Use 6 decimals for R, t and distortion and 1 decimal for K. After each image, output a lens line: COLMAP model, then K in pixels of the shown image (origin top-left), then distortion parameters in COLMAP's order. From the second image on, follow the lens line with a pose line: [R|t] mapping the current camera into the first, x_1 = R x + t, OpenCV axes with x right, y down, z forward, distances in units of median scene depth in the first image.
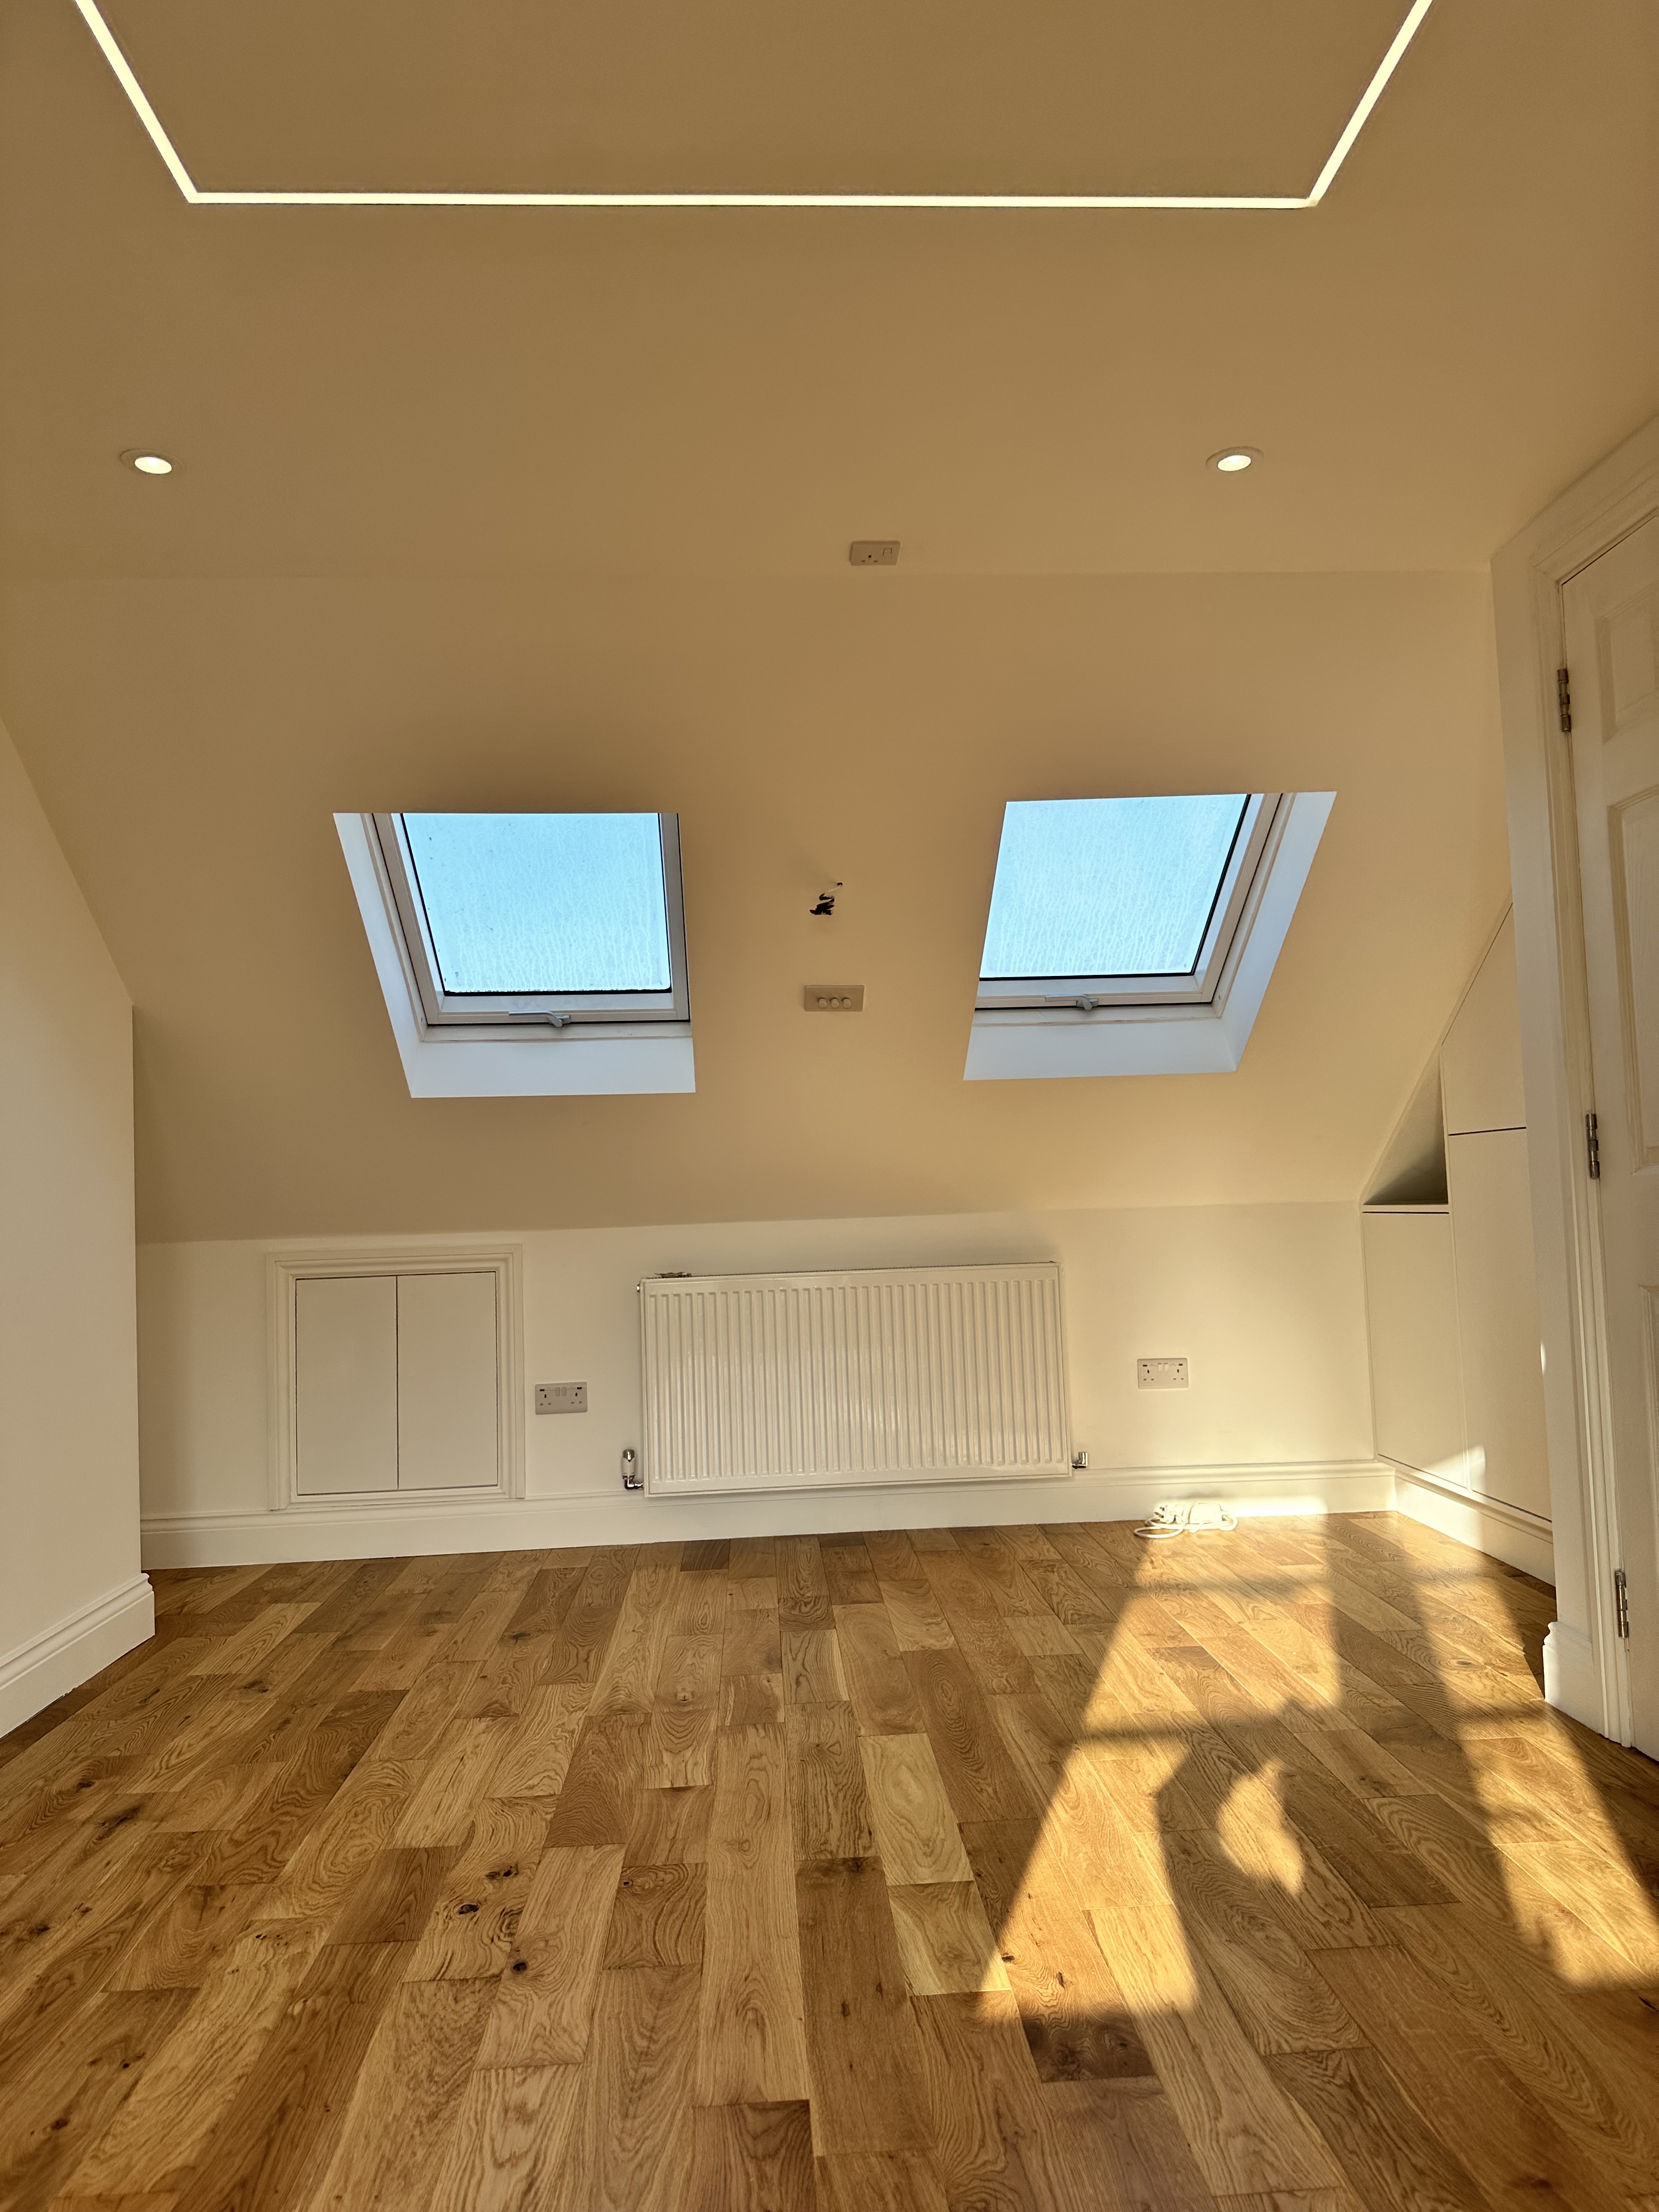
lens RADIAL K [[1549.7, 0, 839.0], [0, 1549.7, 1094.7], [0, 0, 1]] dist [0.012190, -0.012151]
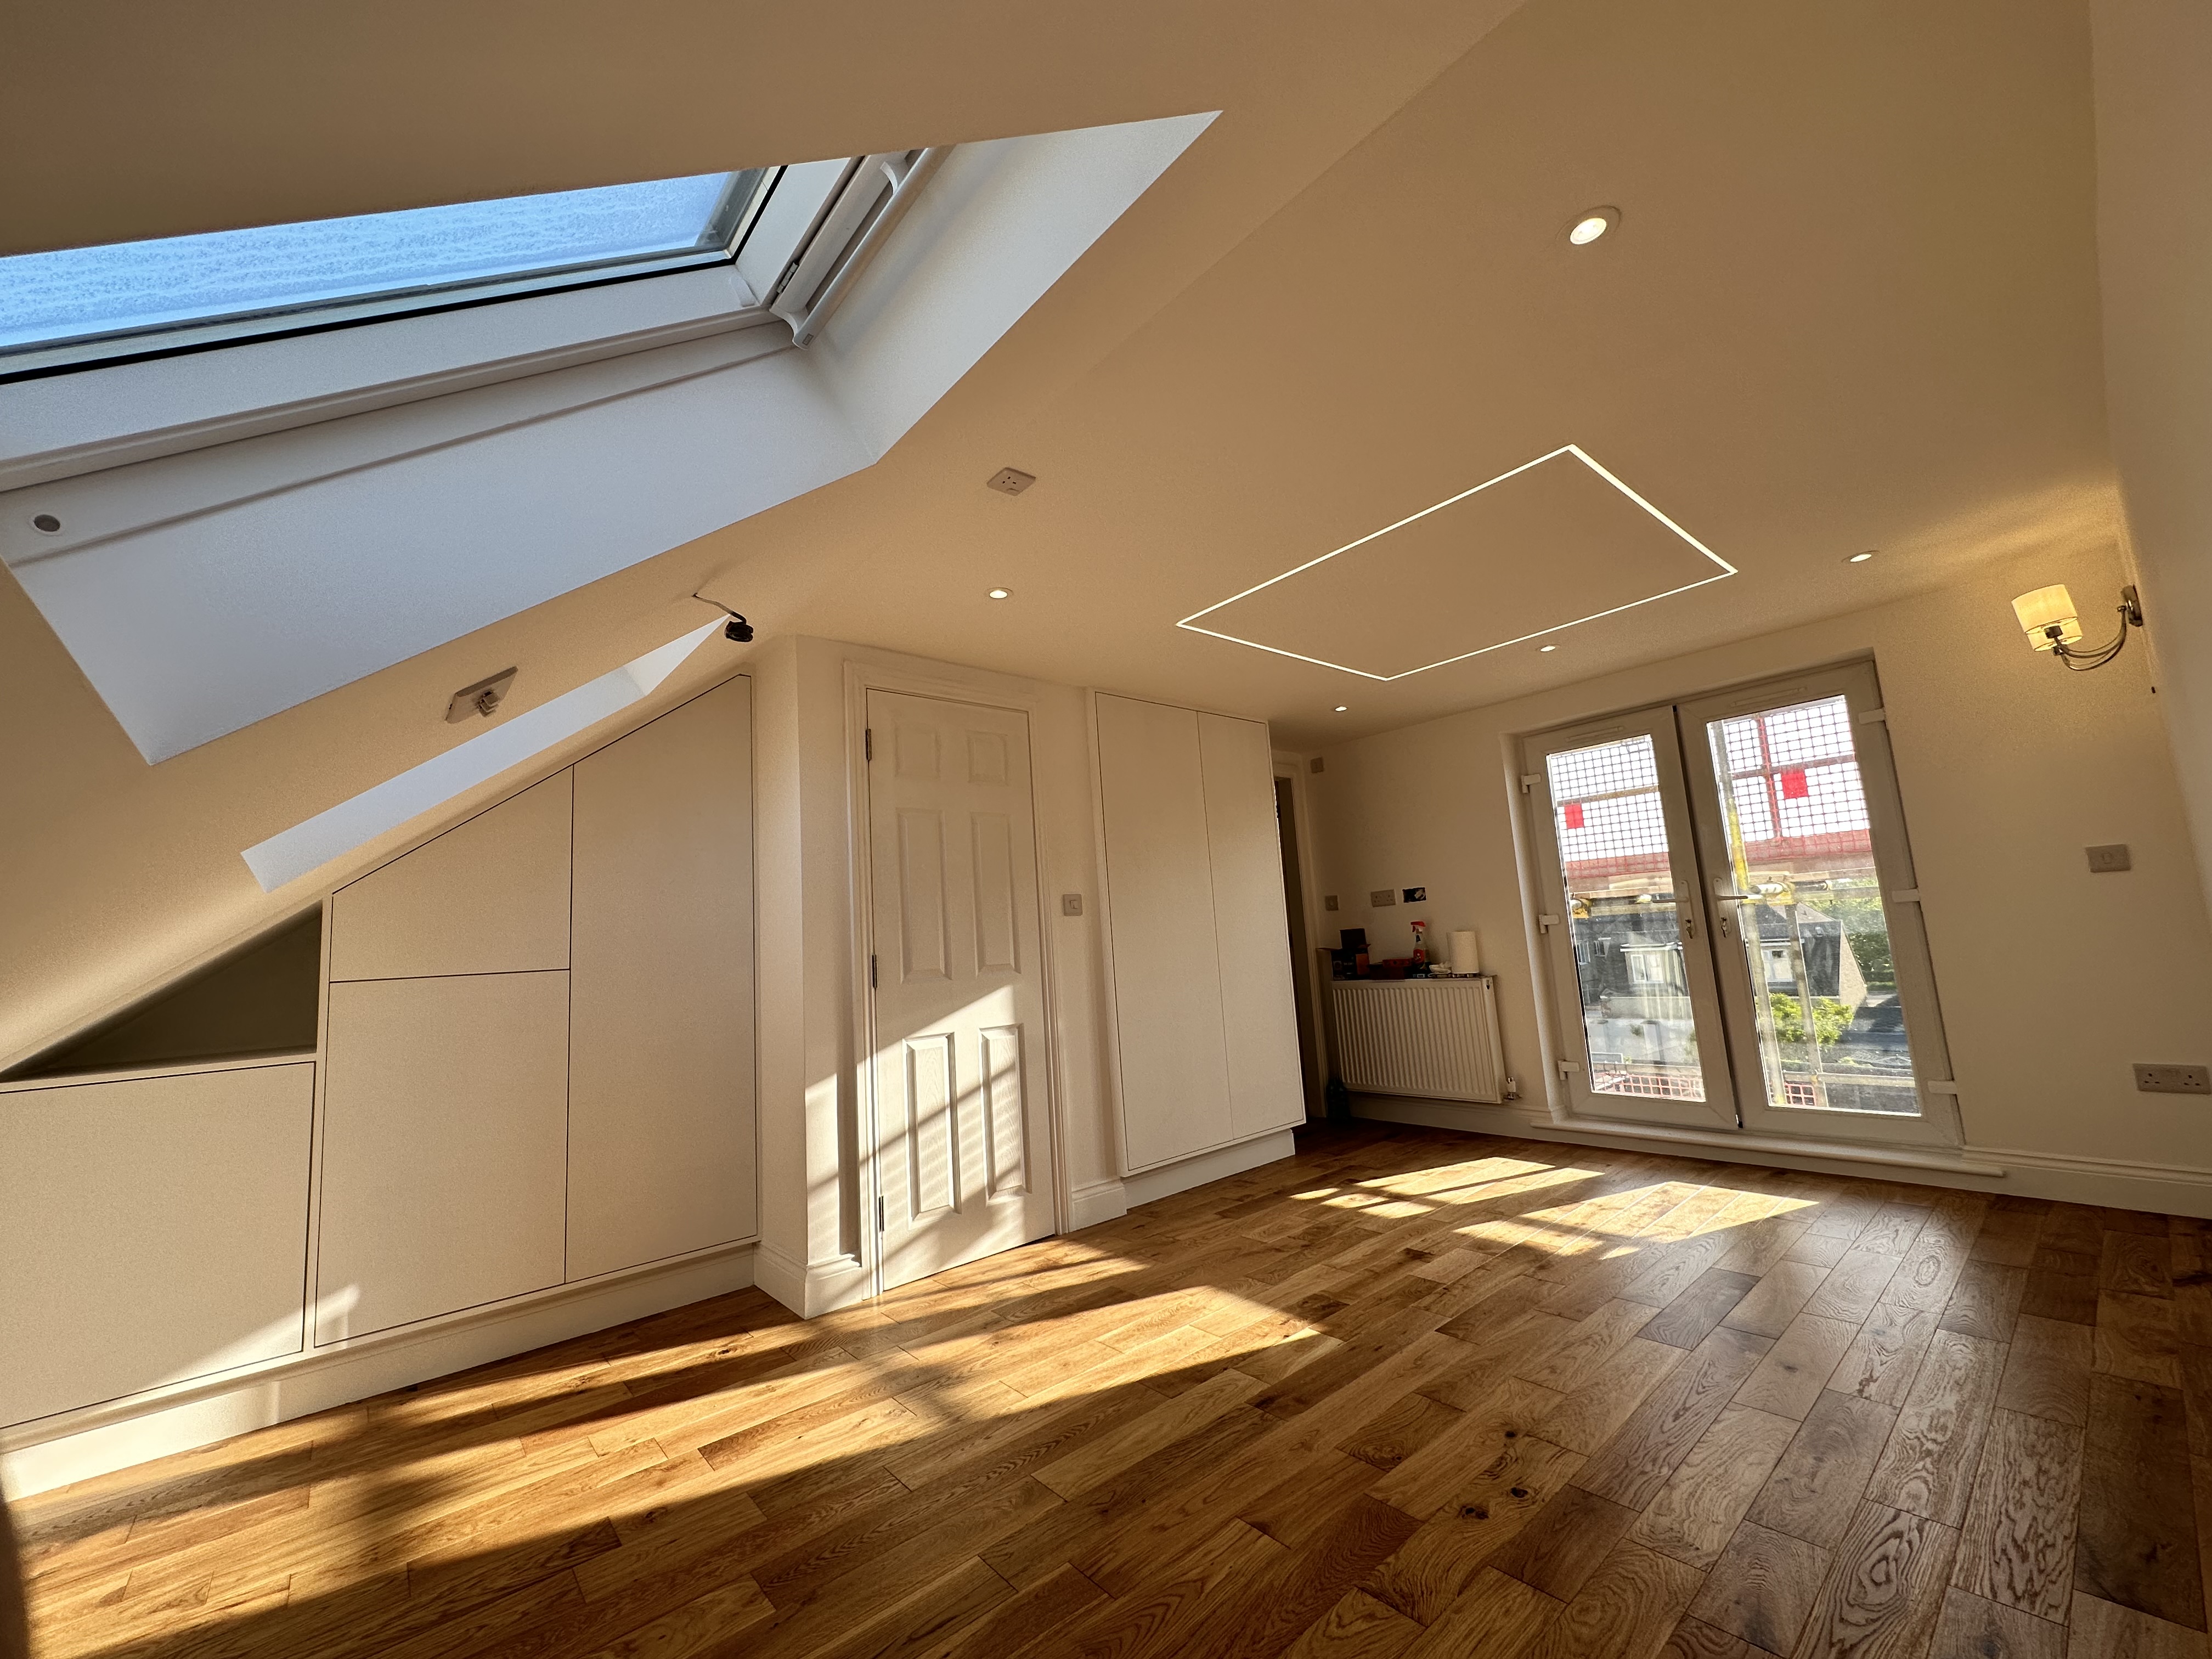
lens RADIAL K [[880.3, 0, 1103.5], [0, 880.3, 820.6], [0, 0, 1]] dist [0.011992, 0.000038]
pose [[-0.601282, 0.187870, 0.776637, -0.624330], [0.026310, 0.976094, -0.215750, 0.102824], [-0.798604, -0.109293, -0.591850, 1.551649]]
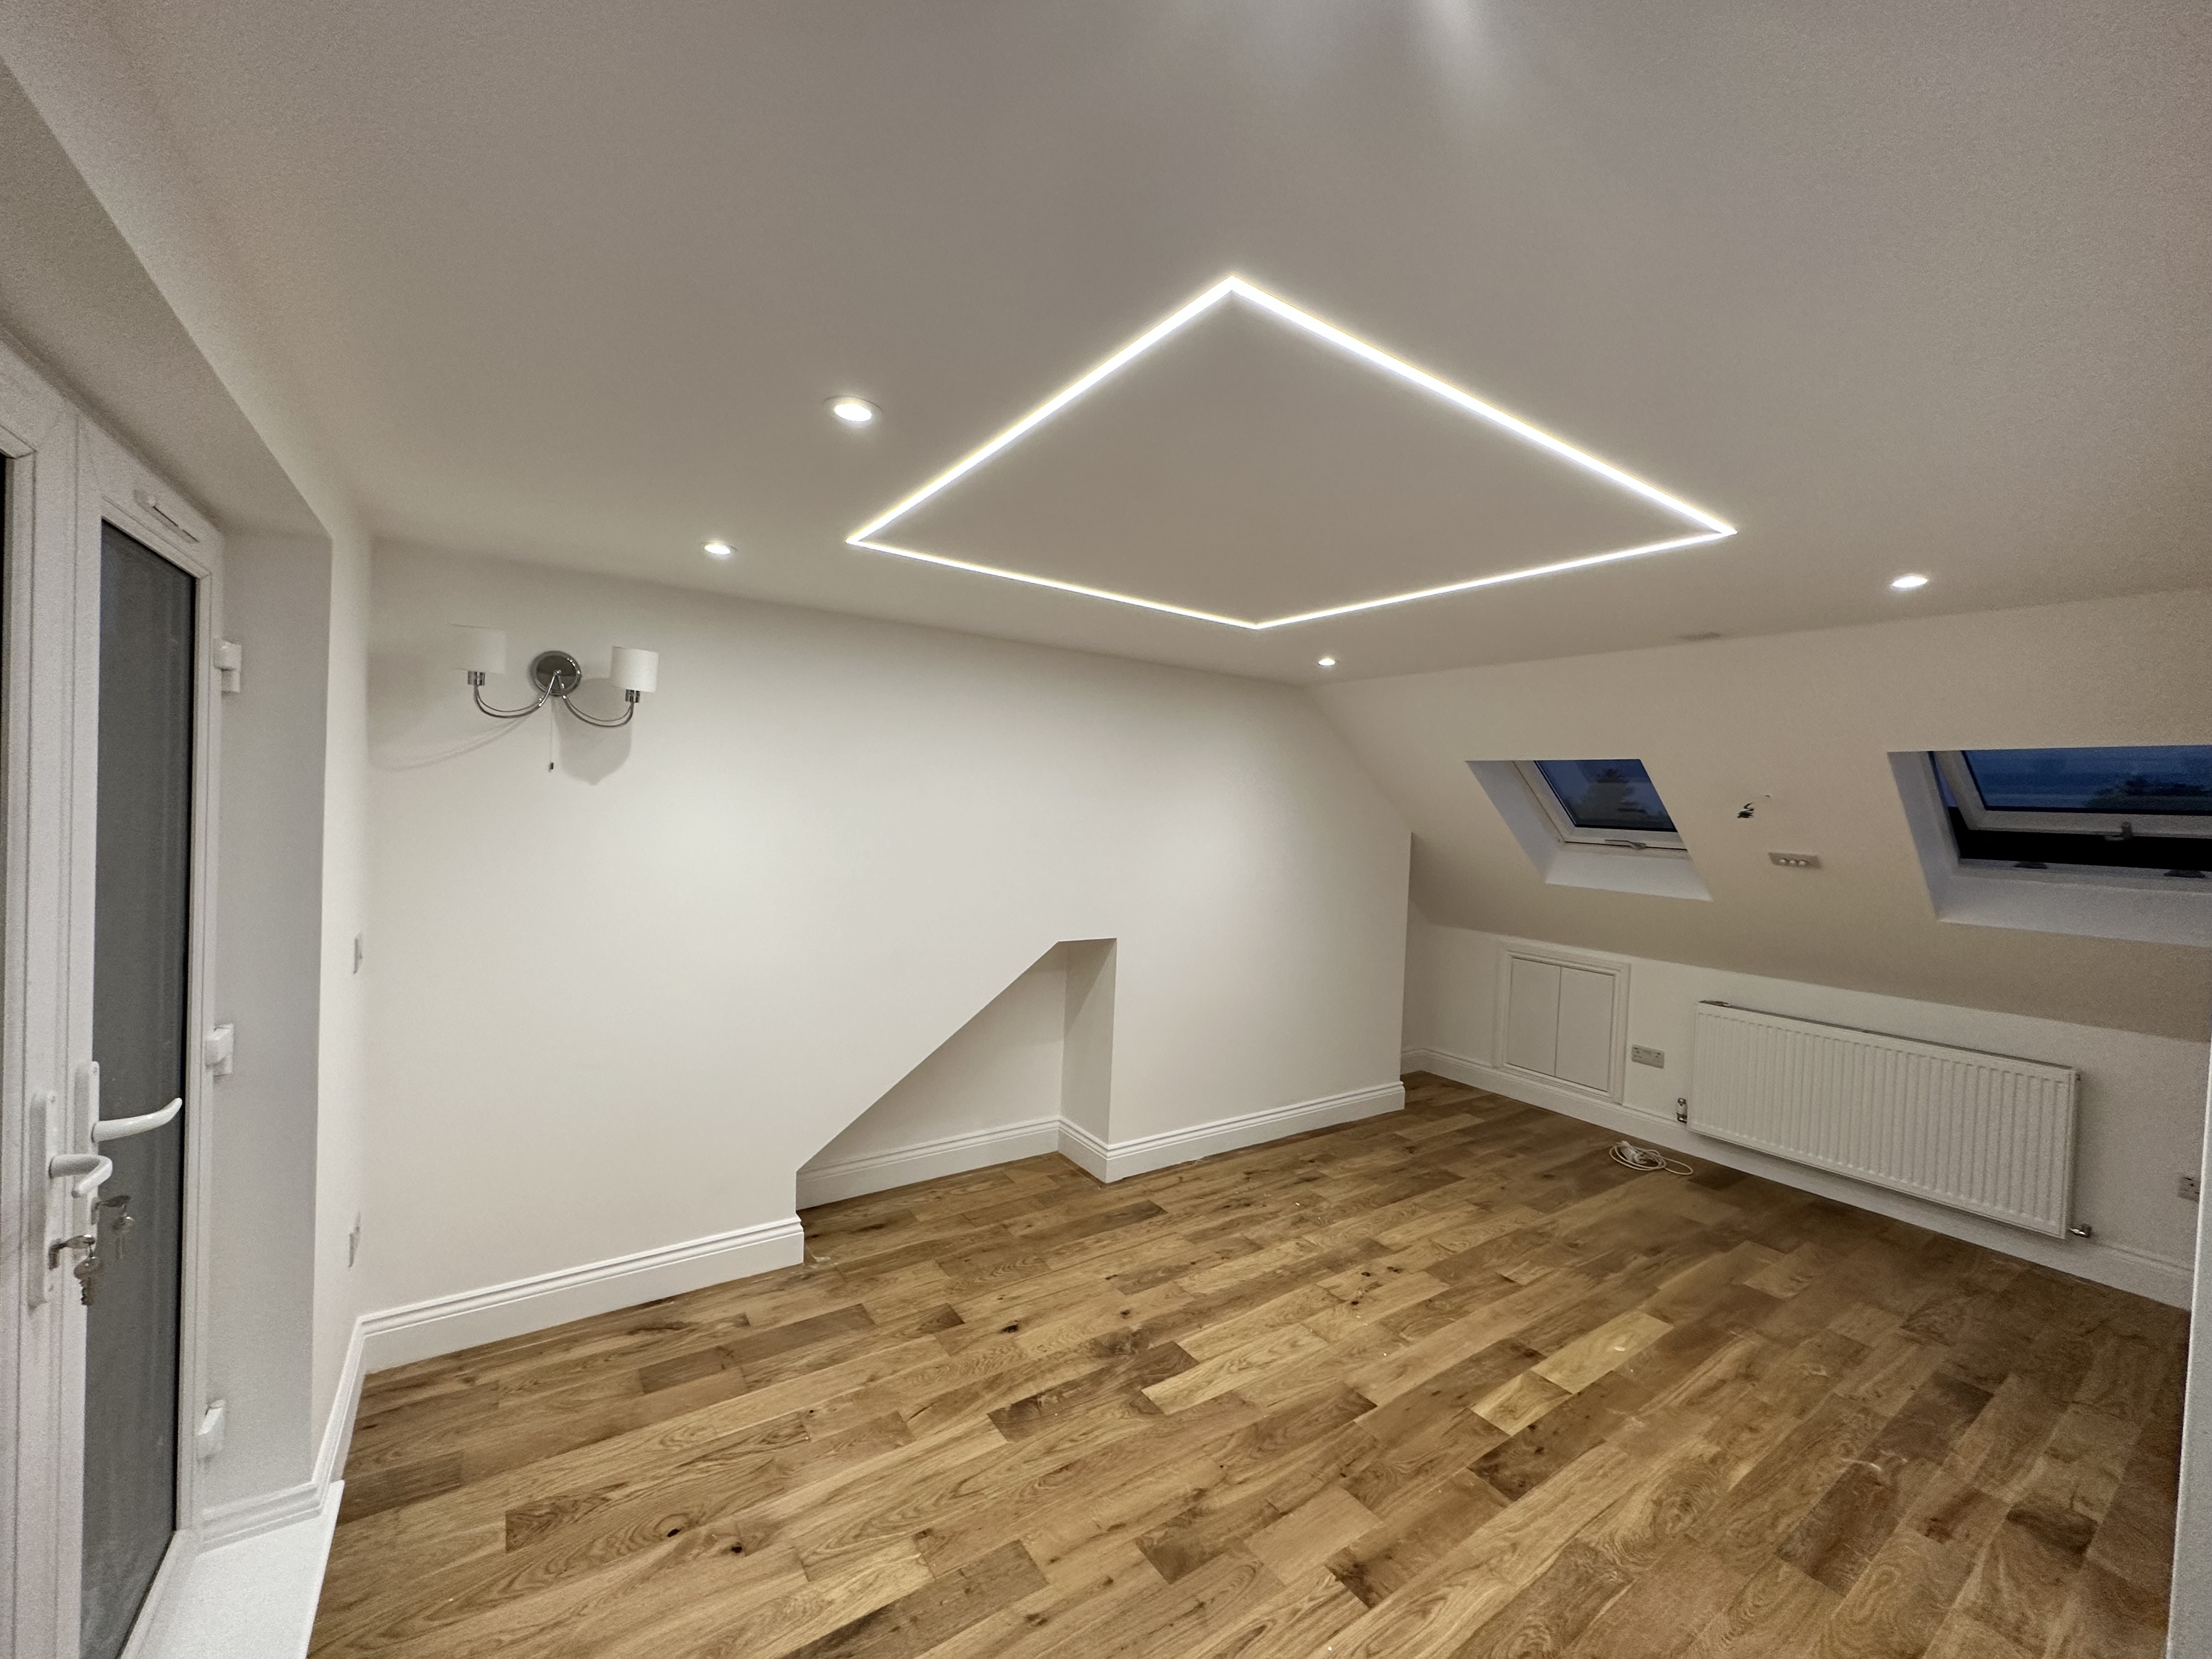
lens RADIAL K [[880.3, 0, 1122.0], [0, 880.3, 829.3], [0, 0, 1]] dist [0.011992, 0.000038]
pose [[0.531116, 0.078648, -0.843641, 0.583450], [-0.006277, 0.996021, 0.088902, -0.254011], [0.847276, -0.041922, 0.529496, -0.027946]]
